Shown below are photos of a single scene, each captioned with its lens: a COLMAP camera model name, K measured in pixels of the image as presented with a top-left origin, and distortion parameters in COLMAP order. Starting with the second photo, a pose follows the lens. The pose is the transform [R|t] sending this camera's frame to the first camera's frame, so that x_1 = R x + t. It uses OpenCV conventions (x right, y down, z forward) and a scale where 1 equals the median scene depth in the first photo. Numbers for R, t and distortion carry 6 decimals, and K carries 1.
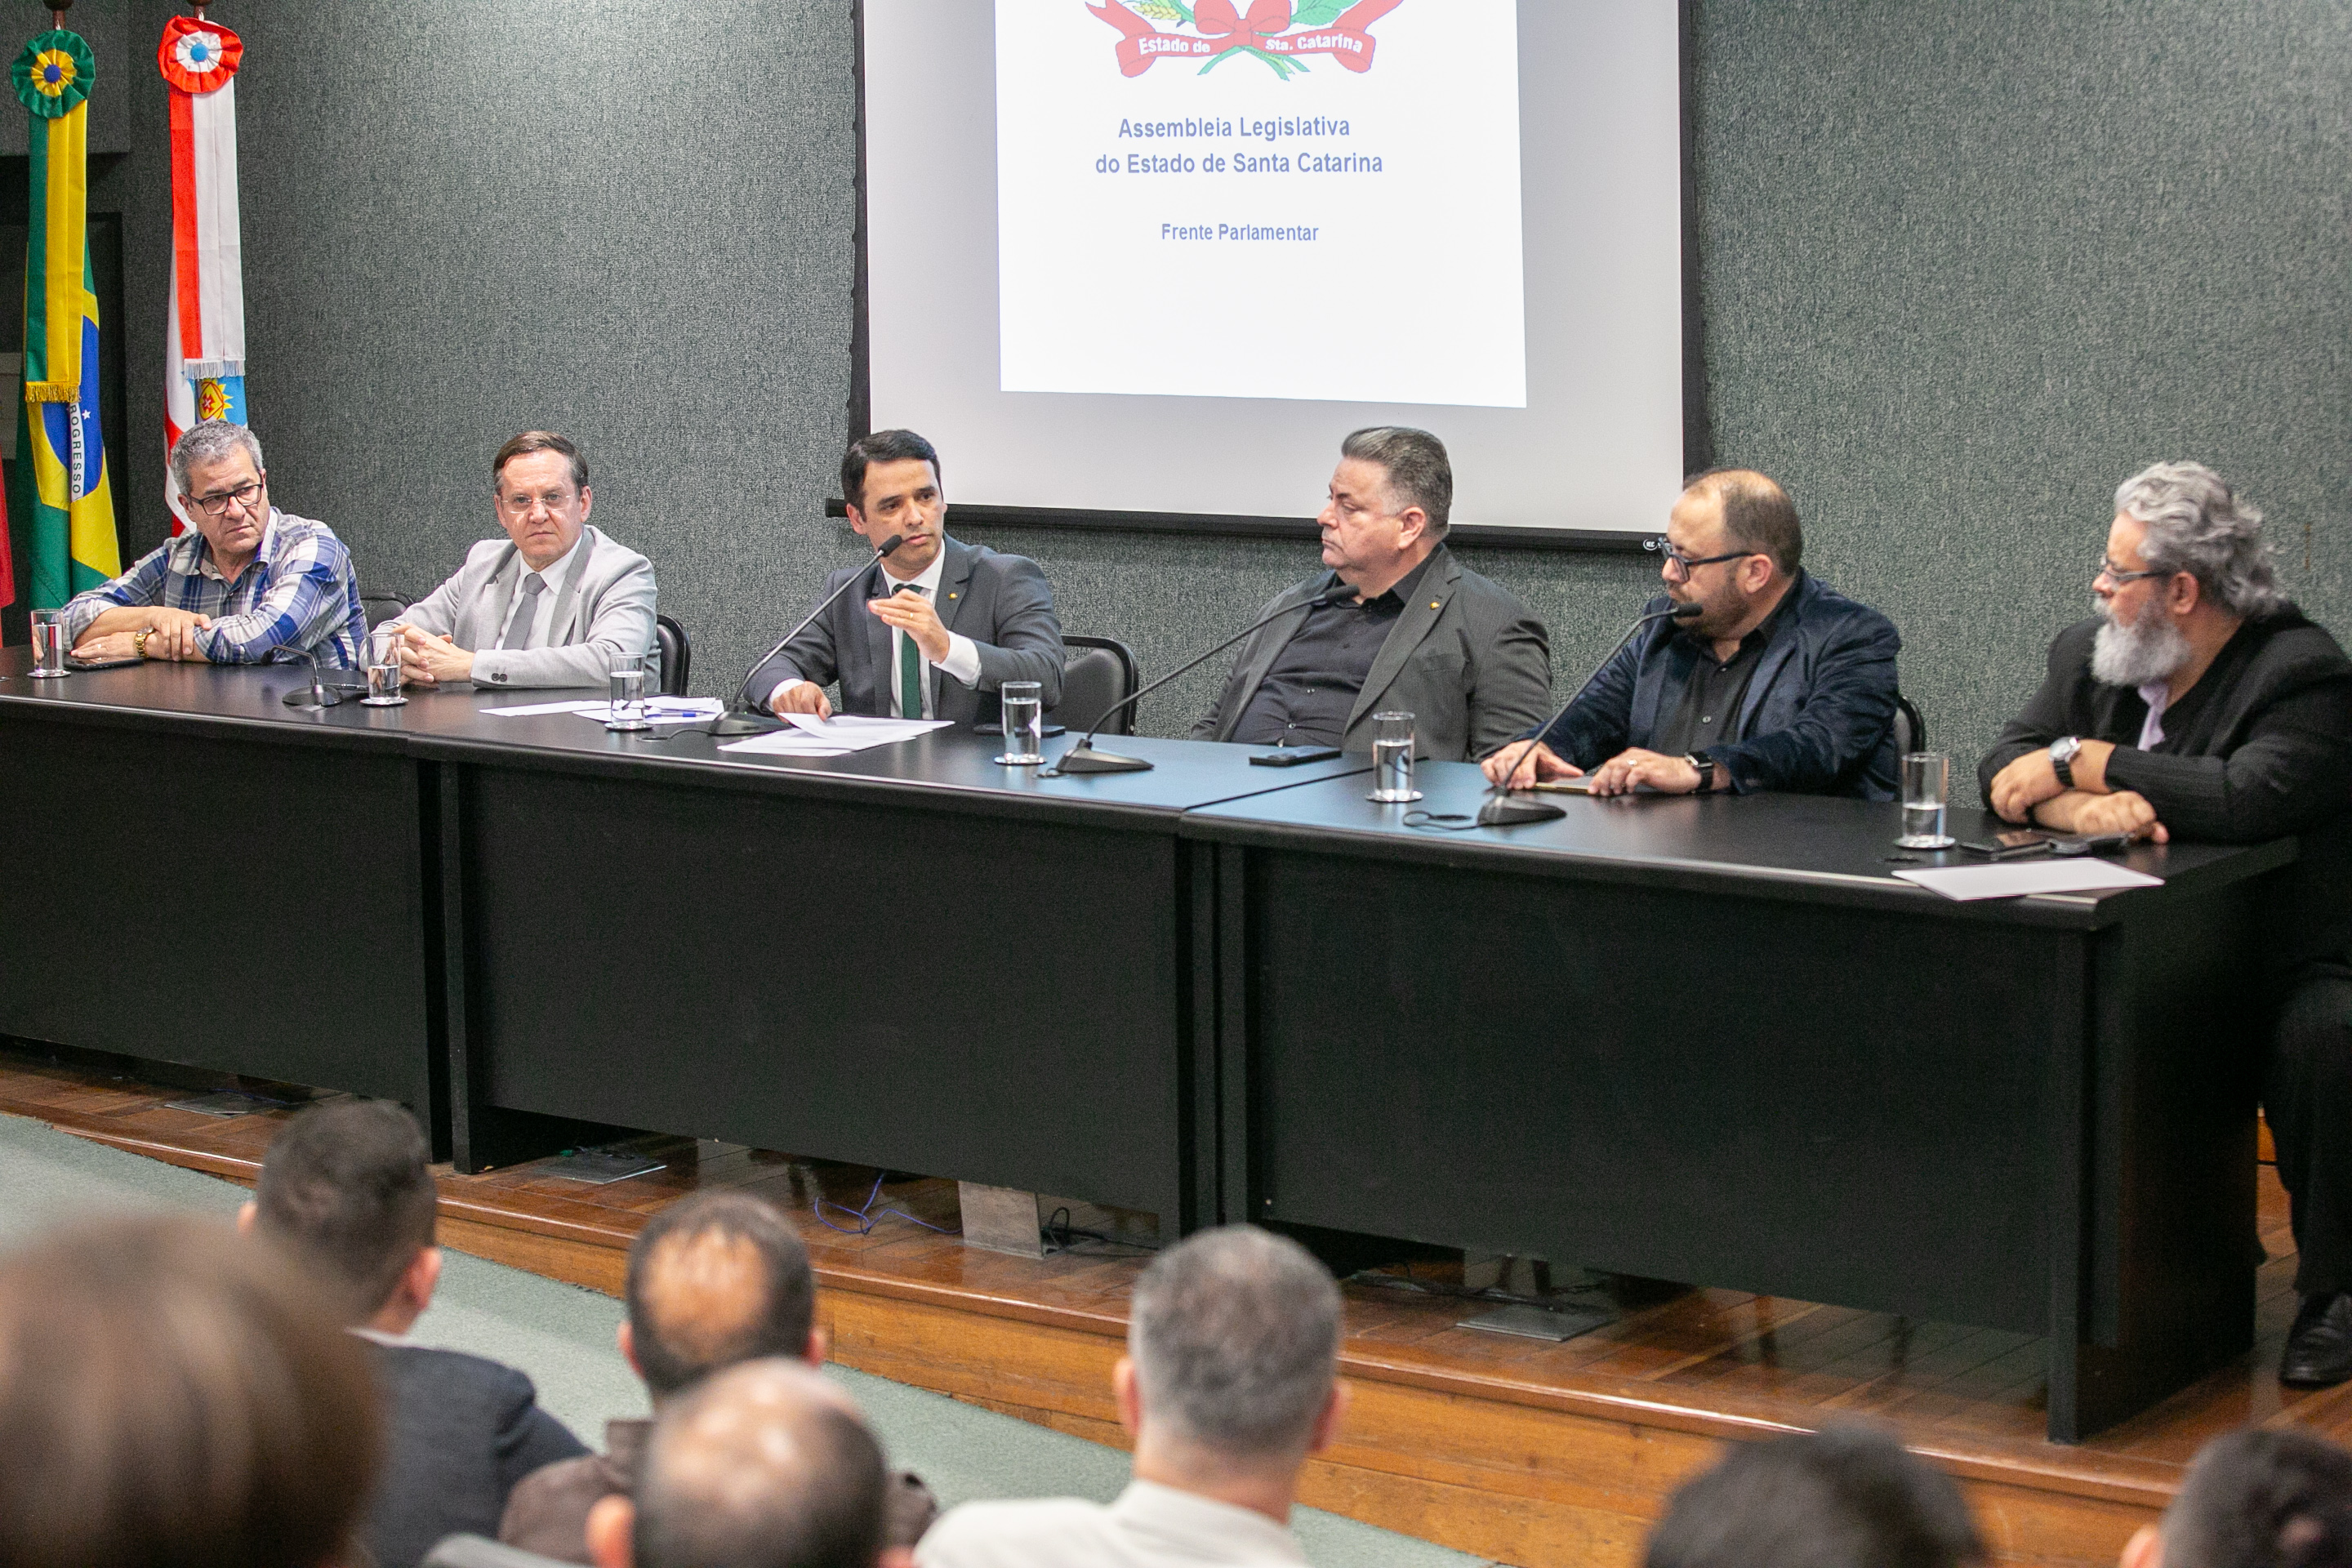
lens RADIAL K [[4743.7, 0, 1176.0], [0, 4743.7, 784.0], [0, 0, 1]] dist [-0.301828, 0.006506]
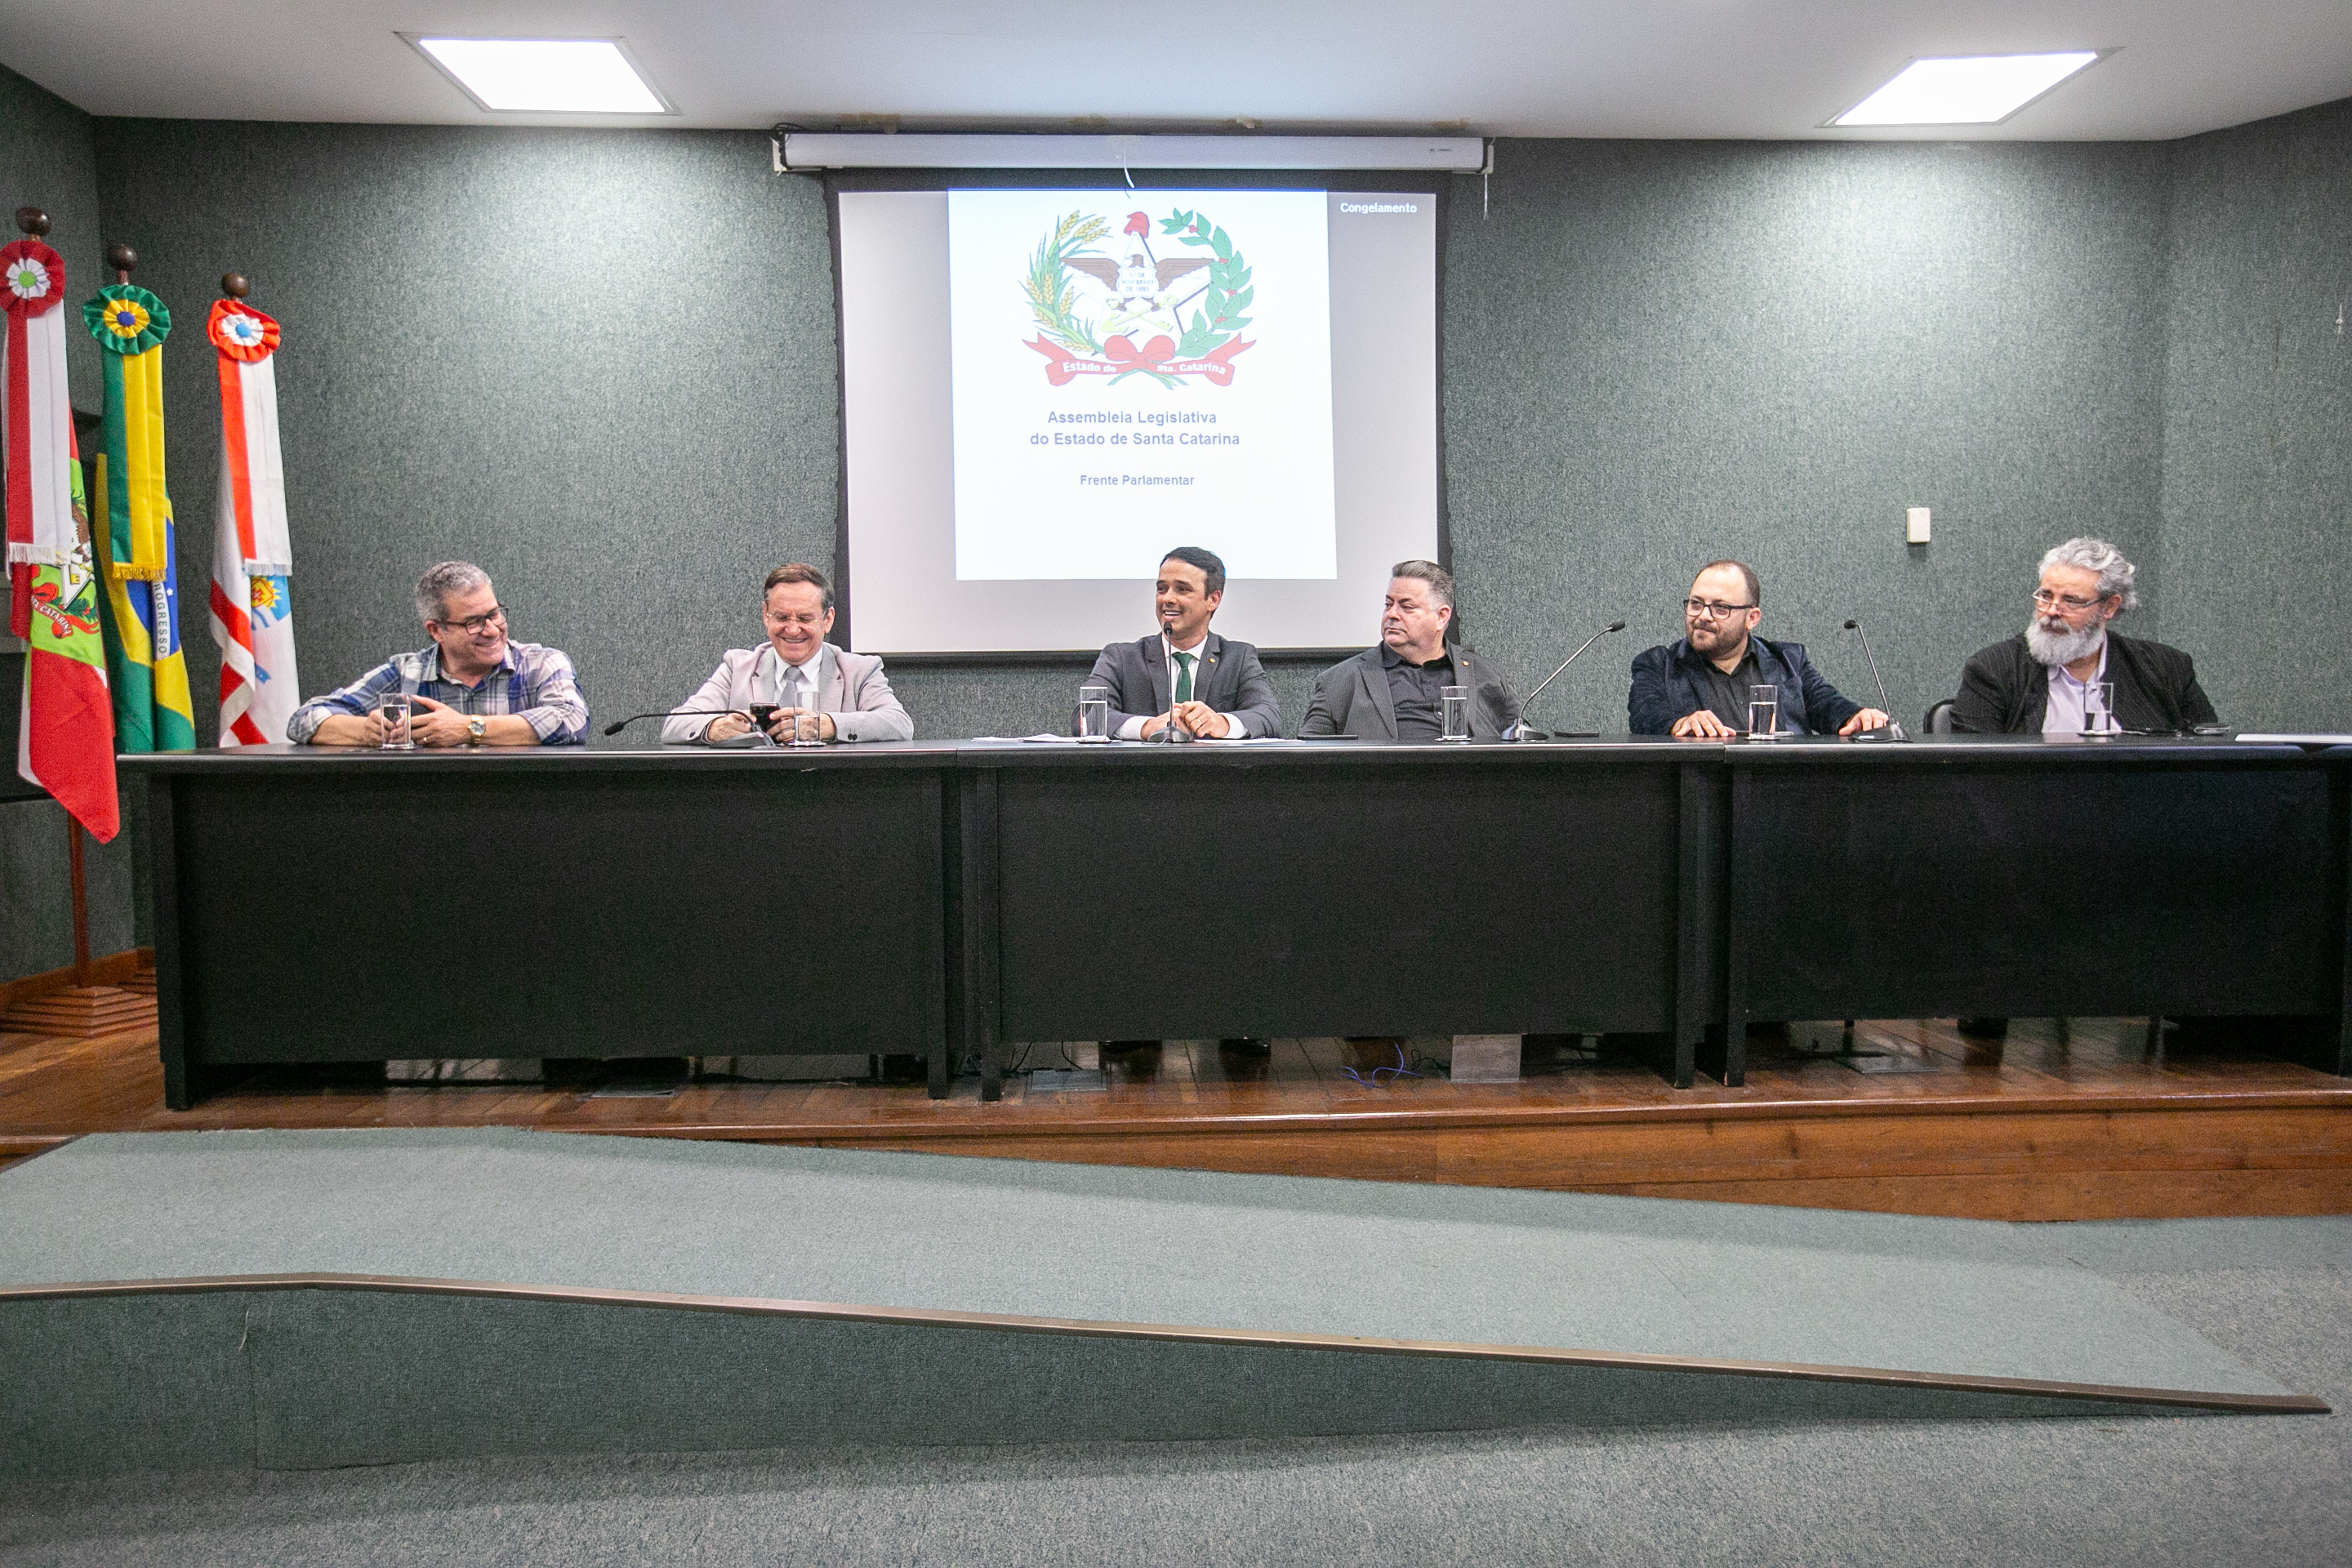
lens RADIAL K [[1578.9, 0, 1176.0], [0, 1578.9, 784.0], [0, 0, 1]] dist [-0.035894, 0.062187]
pose [[0.776462, -0.030547, 0.629423, -0.324789], [0.084779, 0.994808, -0.056304, 0.023251], [-0.624435, 0.097080, 0.775020, 0.551154]]
